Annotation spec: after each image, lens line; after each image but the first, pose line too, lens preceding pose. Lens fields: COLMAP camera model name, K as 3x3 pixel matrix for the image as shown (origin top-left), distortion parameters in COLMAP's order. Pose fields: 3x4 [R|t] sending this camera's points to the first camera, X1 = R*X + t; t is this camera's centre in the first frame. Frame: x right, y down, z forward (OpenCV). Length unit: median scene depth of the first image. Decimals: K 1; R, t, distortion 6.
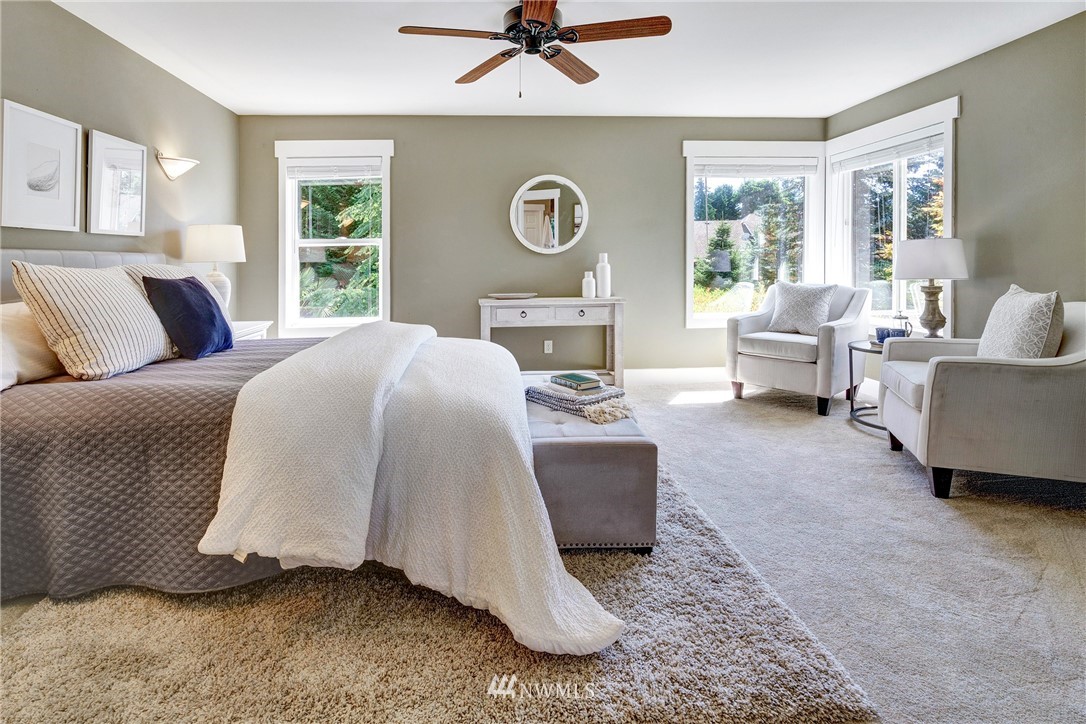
lens RADIAL K [[492.0, 0, 543.0], [0, 492.0, 362.0], [0, 0, 1]] dist [-0.001794, 0.000816]
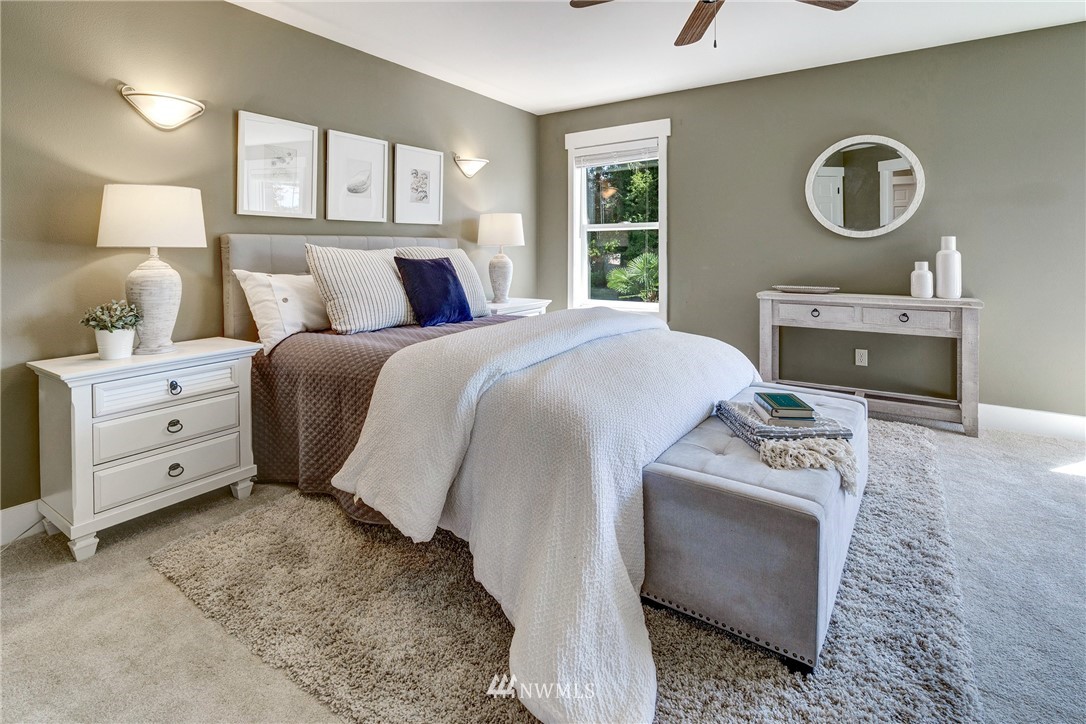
lens RADIAL K [[520.2, 0, 543.1], [0, 520.2, 334.1], [0, 0, 1]] dist [0.000573, 0.000559]
pose [[0.802255, 0.105526, -0.587581, 0.246379], [-0.125371, 0.992085, 0.006996, -0.030528], [0.583669, 0.068053, 0.809135, 0.142006]]
